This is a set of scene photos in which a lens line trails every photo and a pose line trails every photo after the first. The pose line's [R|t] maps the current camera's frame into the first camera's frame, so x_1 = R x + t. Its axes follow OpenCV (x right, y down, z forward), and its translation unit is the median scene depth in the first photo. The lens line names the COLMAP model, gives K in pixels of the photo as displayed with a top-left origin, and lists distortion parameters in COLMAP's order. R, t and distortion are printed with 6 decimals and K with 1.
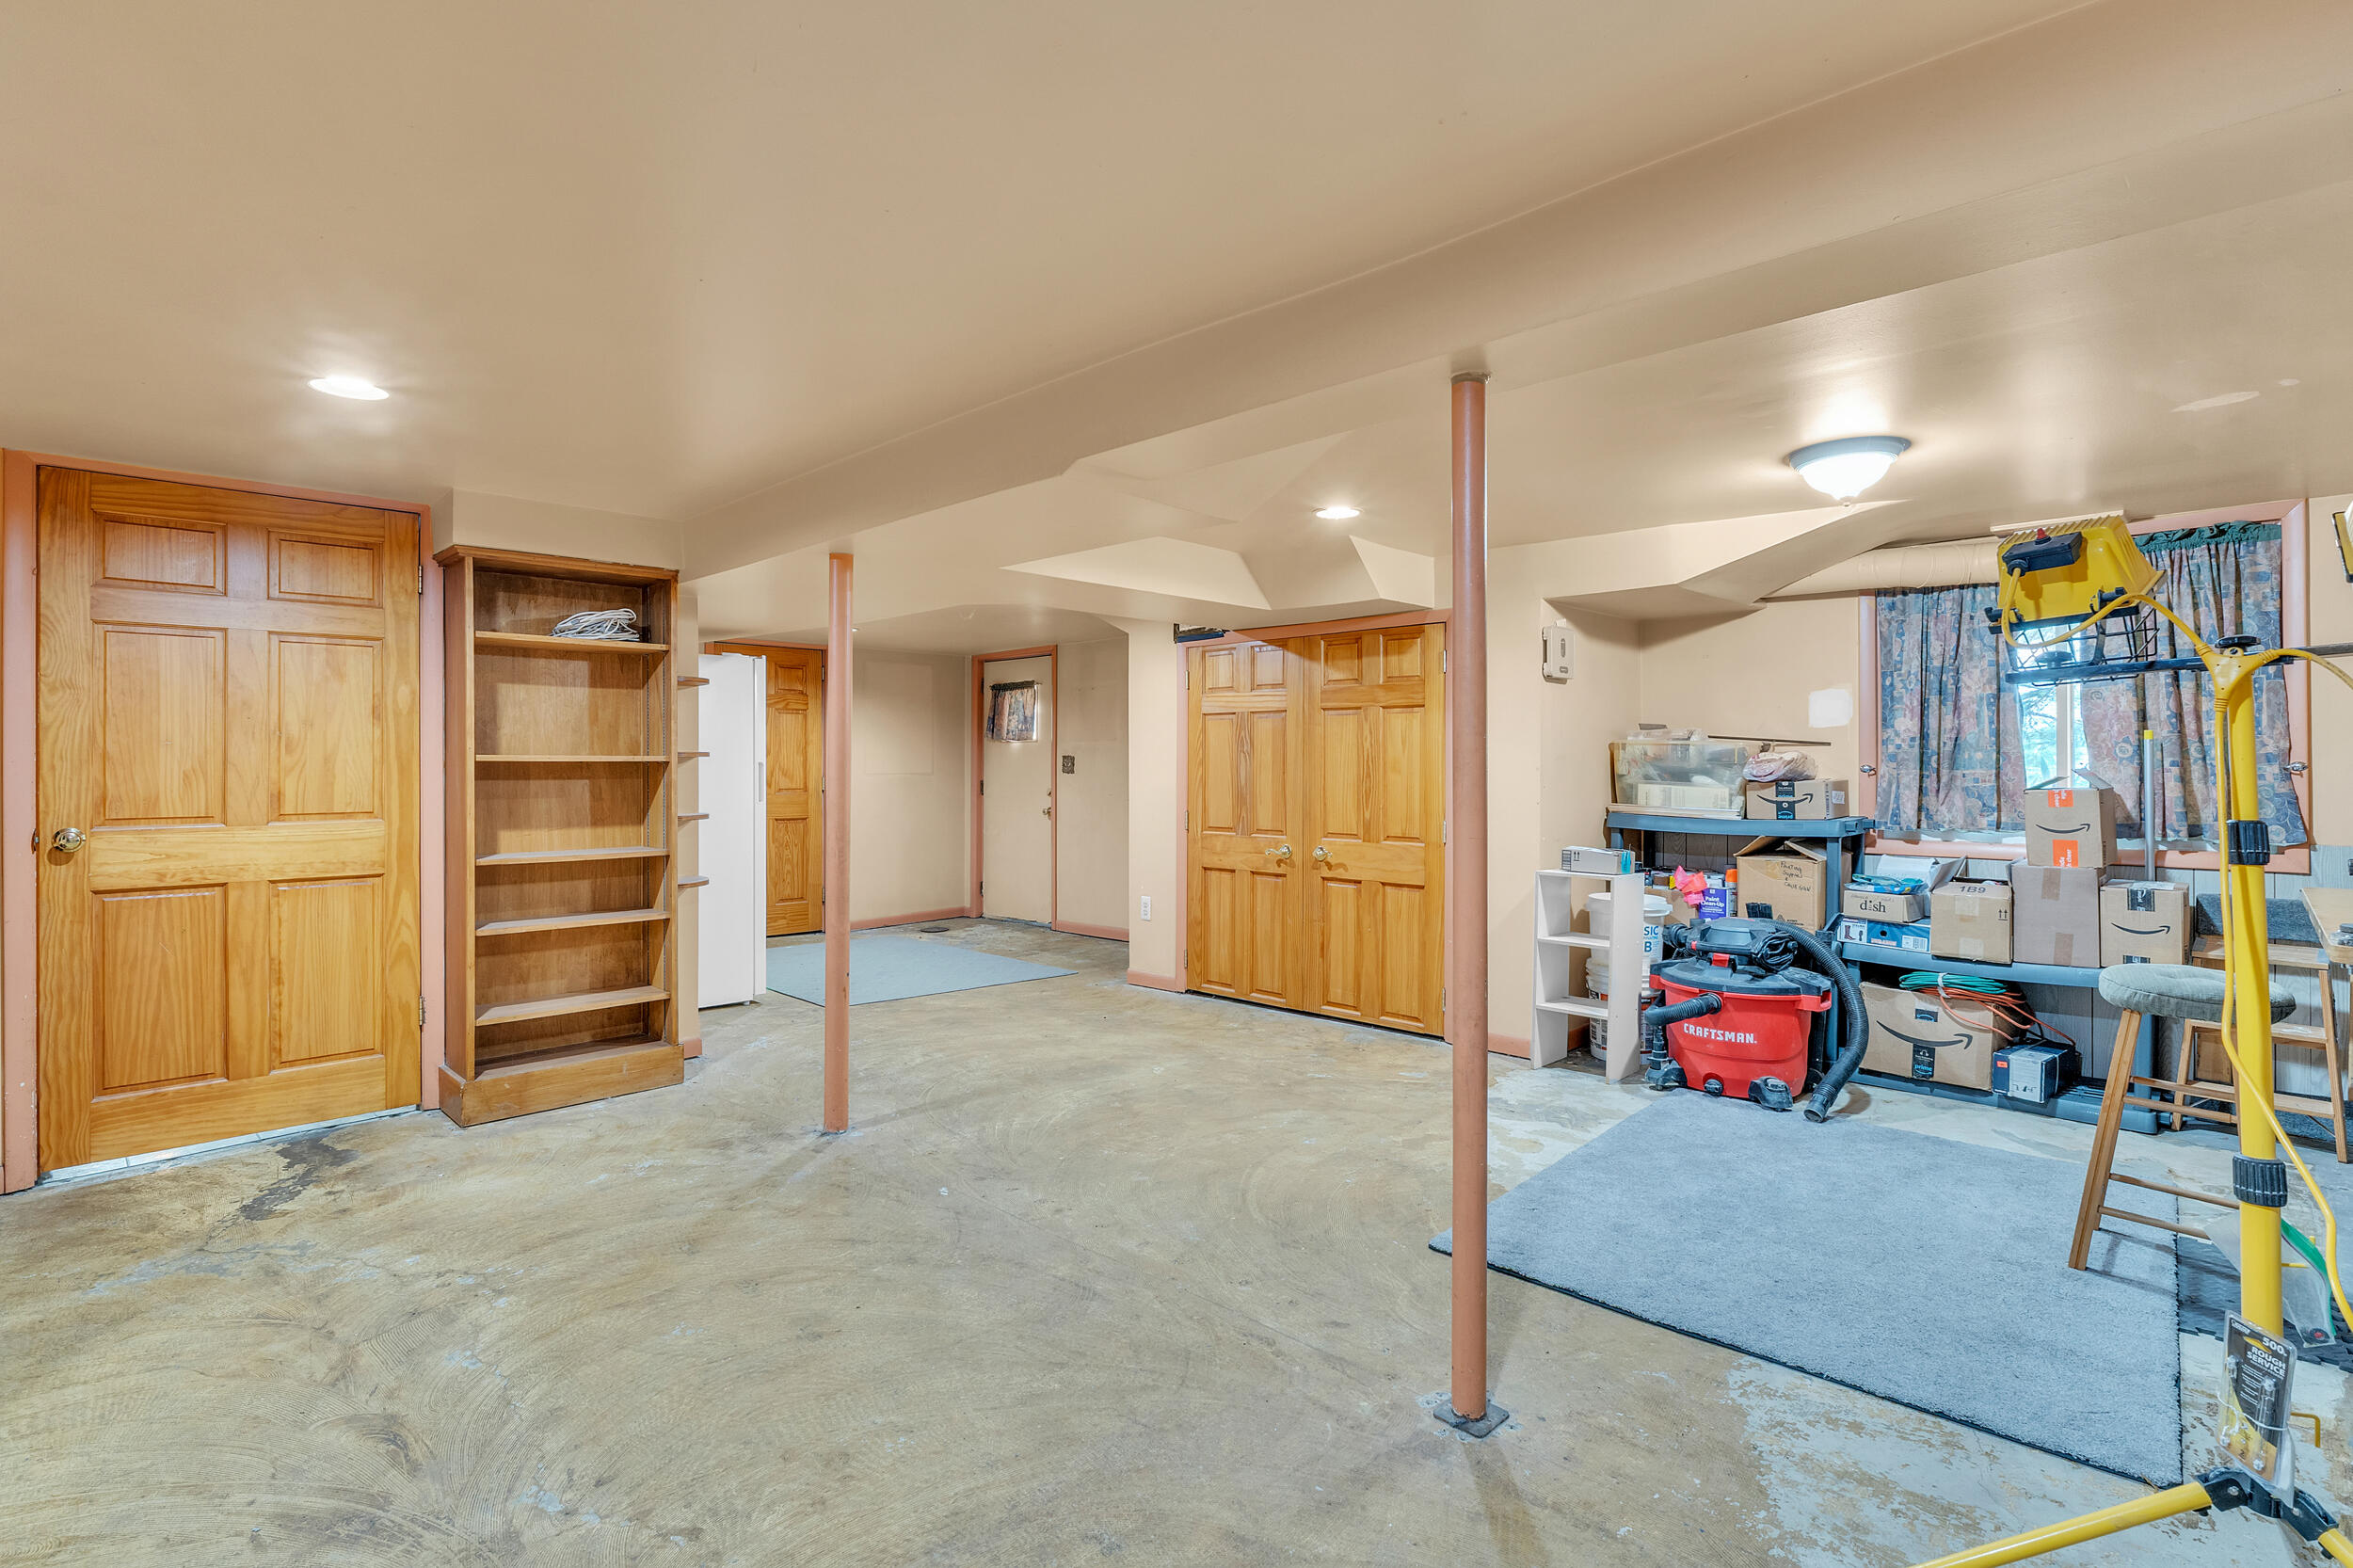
lens RADIAL K [[1100.5, 0, 1182.8], [0, 1100.5, 768.8], [0, 0, 1]] dist [-0.010822, 0.000391]
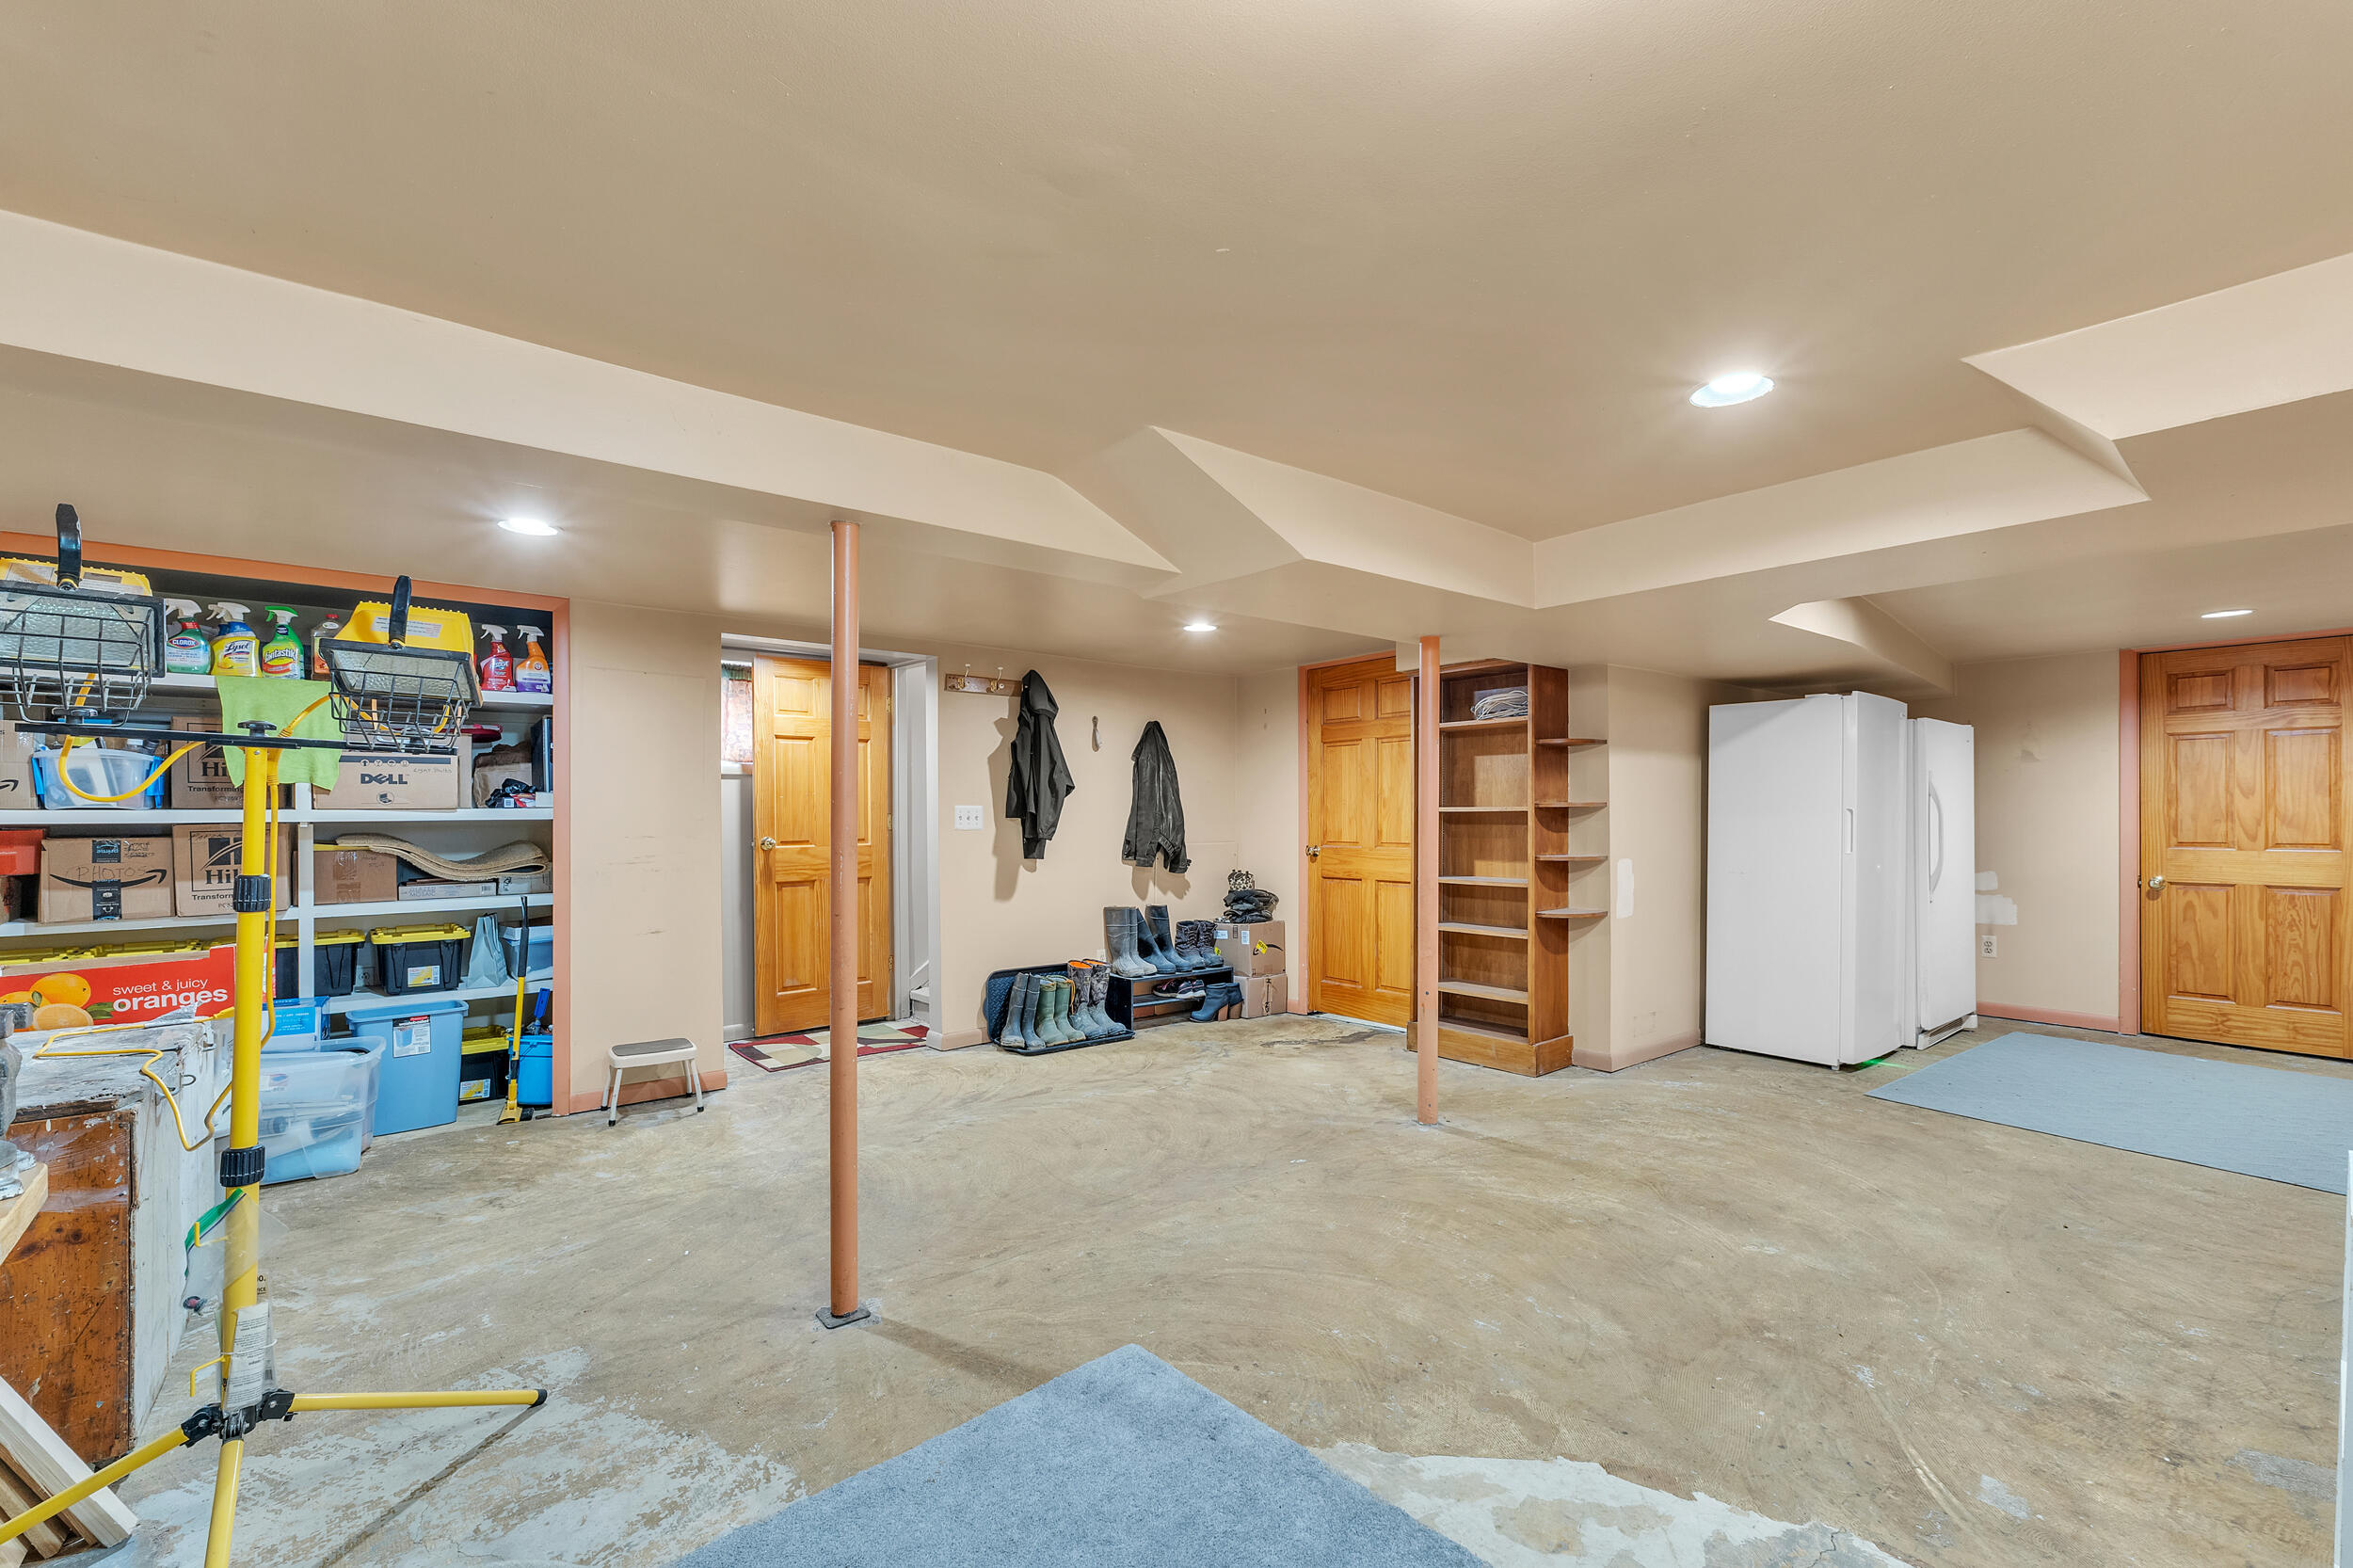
lens RADIAL K [[991.6, 0, 1183.4], [0, 991.6, 804.8], [0, 0, 1]] dist [0.000986, 0.000209]
pose [[-0.089397, -0.006292, -0.995976, 0.888621], [0.001081, 0.999979, -0.006415, -0.009513], [0.995995, -0.001650, -0.089389, 0.949471]]
